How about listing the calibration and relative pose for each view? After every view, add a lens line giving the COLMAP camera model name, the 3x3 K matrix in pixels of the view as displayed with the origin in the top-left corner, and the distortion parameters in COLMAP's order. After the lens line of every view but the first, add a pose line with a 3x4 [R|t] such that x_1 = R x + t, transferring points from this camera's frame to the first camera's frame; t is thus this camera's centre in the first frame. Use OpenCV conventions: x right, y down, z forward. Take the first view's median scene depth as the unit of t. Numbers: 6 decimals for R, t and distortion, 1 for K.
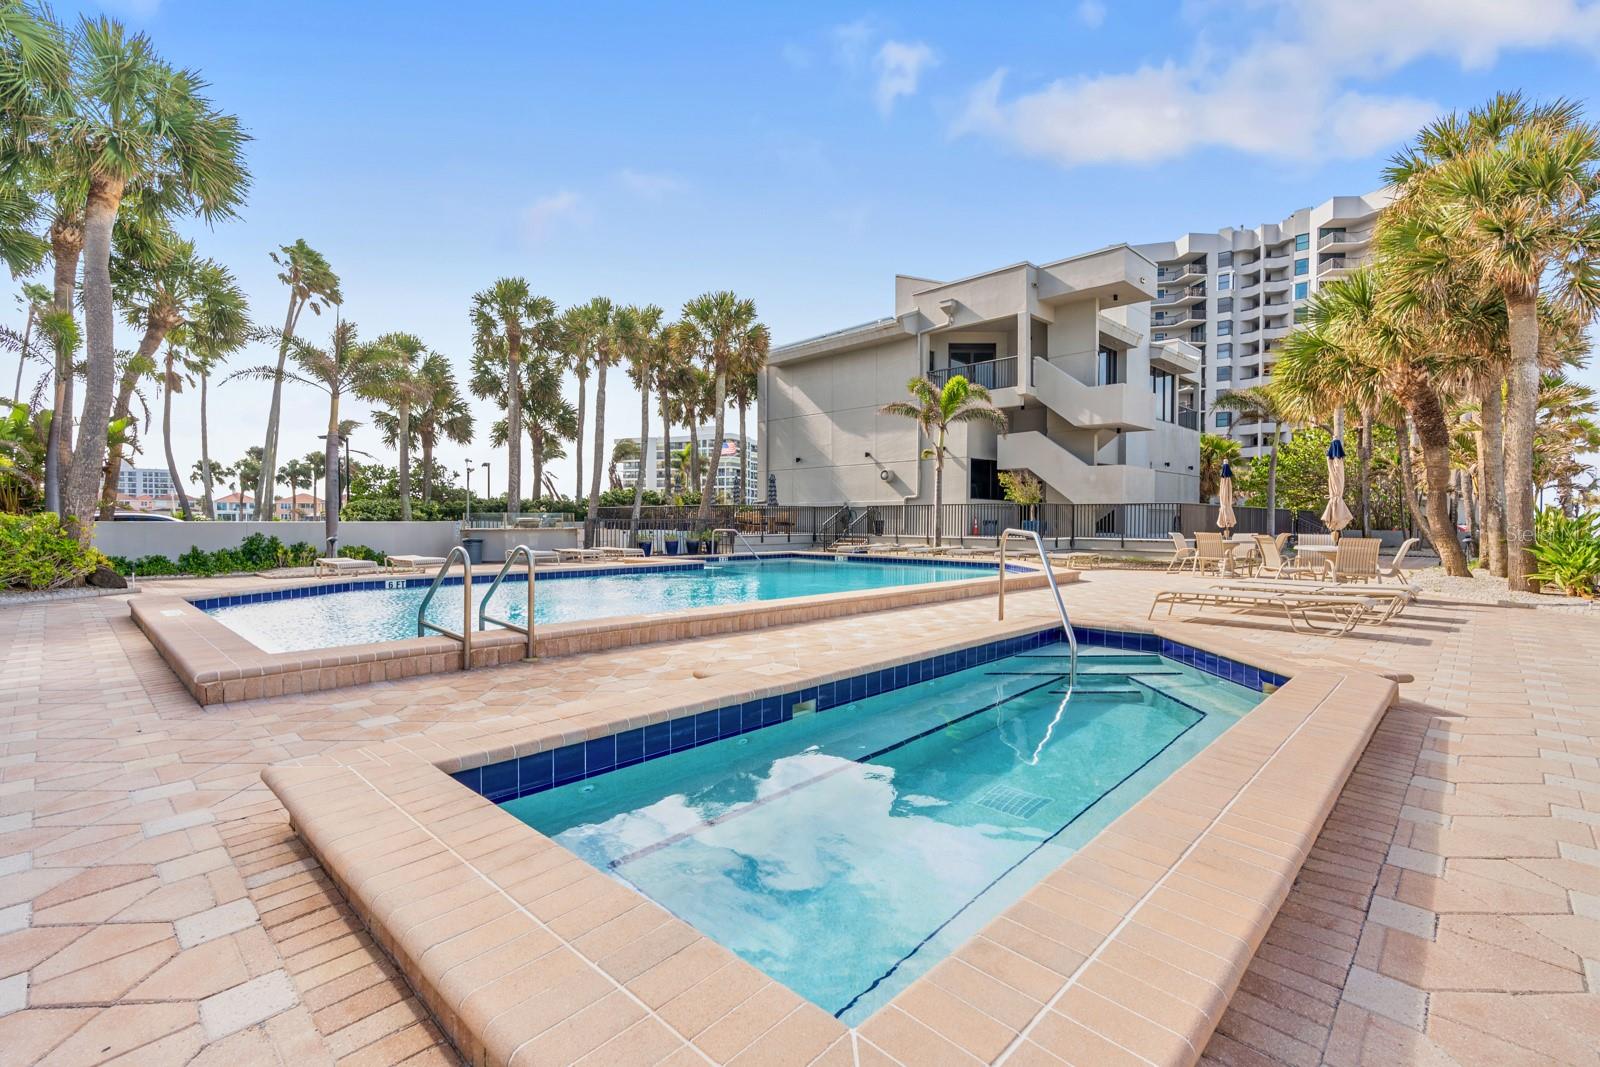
lens RADIAL K [[726.3, 0, 802.1], [0, 726.3, 528.1], [0, 0, 1]] dist [-0.003988, 0.000960]
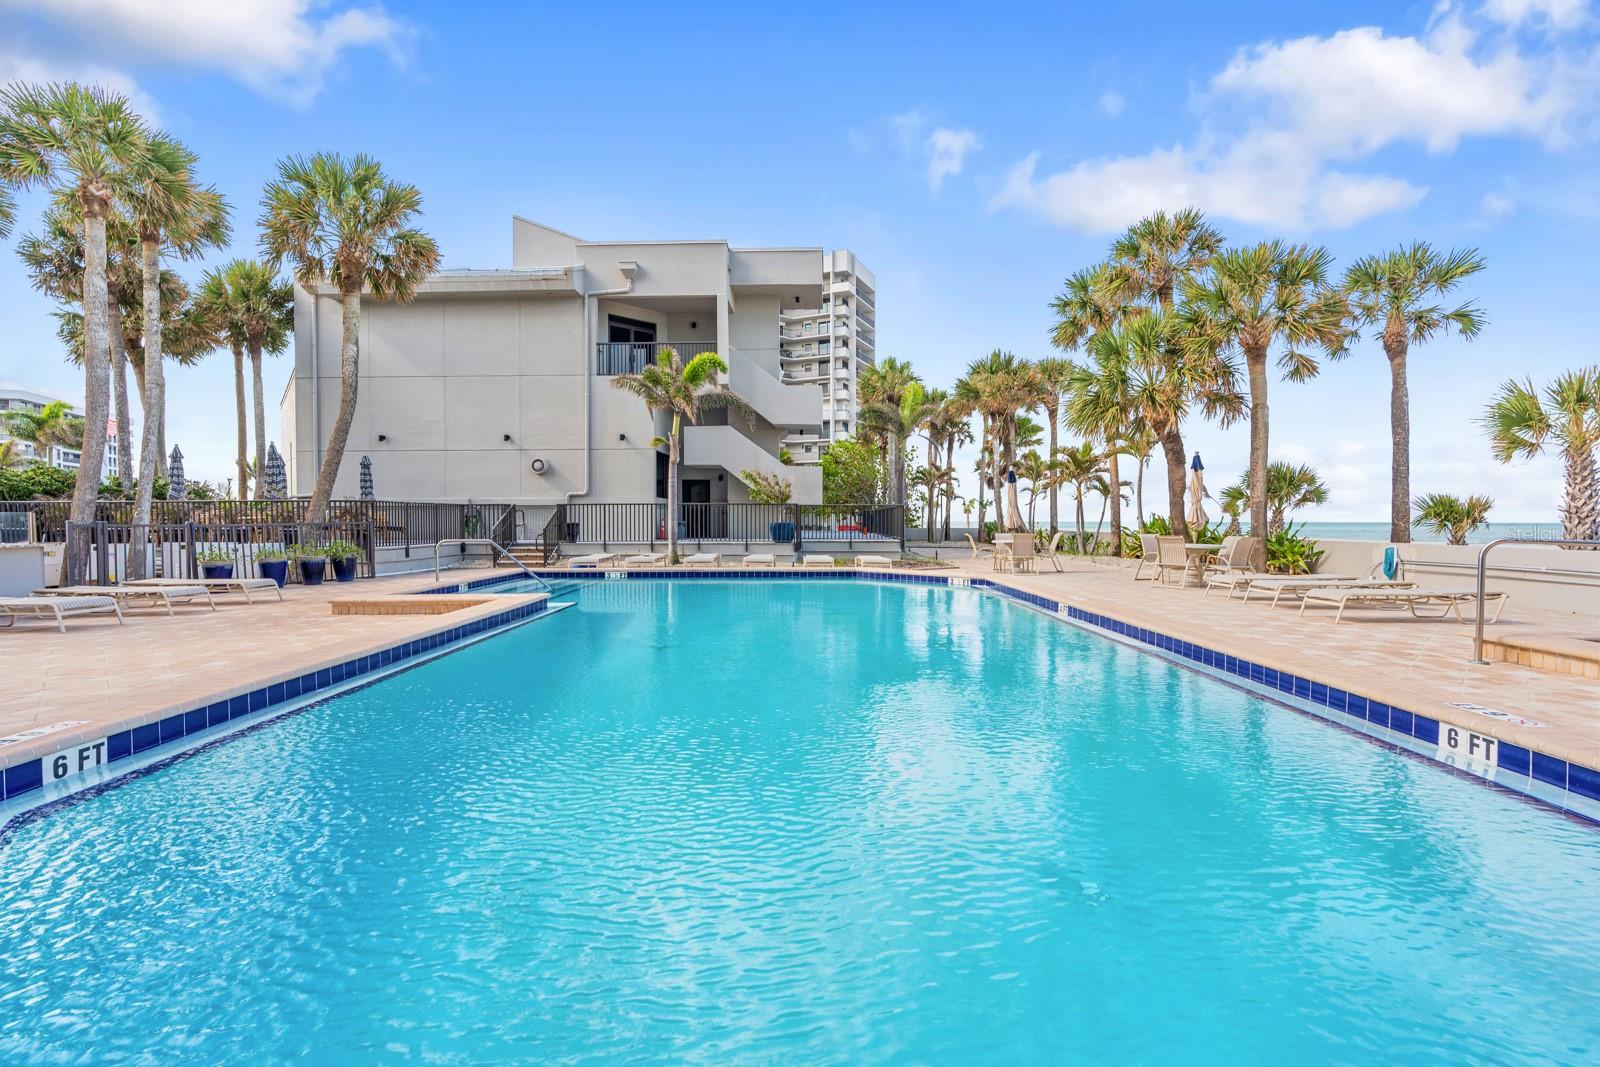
lens RADIAL K [[726.3, 0, 798.9], [0, 726.3, 533.7], [0, 0, 1]] dist [-0.003988, 0.000960]
pose [[0.723059, -0.019900, 0.690499, -0.248047], [0.013445, 0.999801, 0.014735, -0.006764], [-0.690655, -0.001370, 0.723183, 0.250620]]
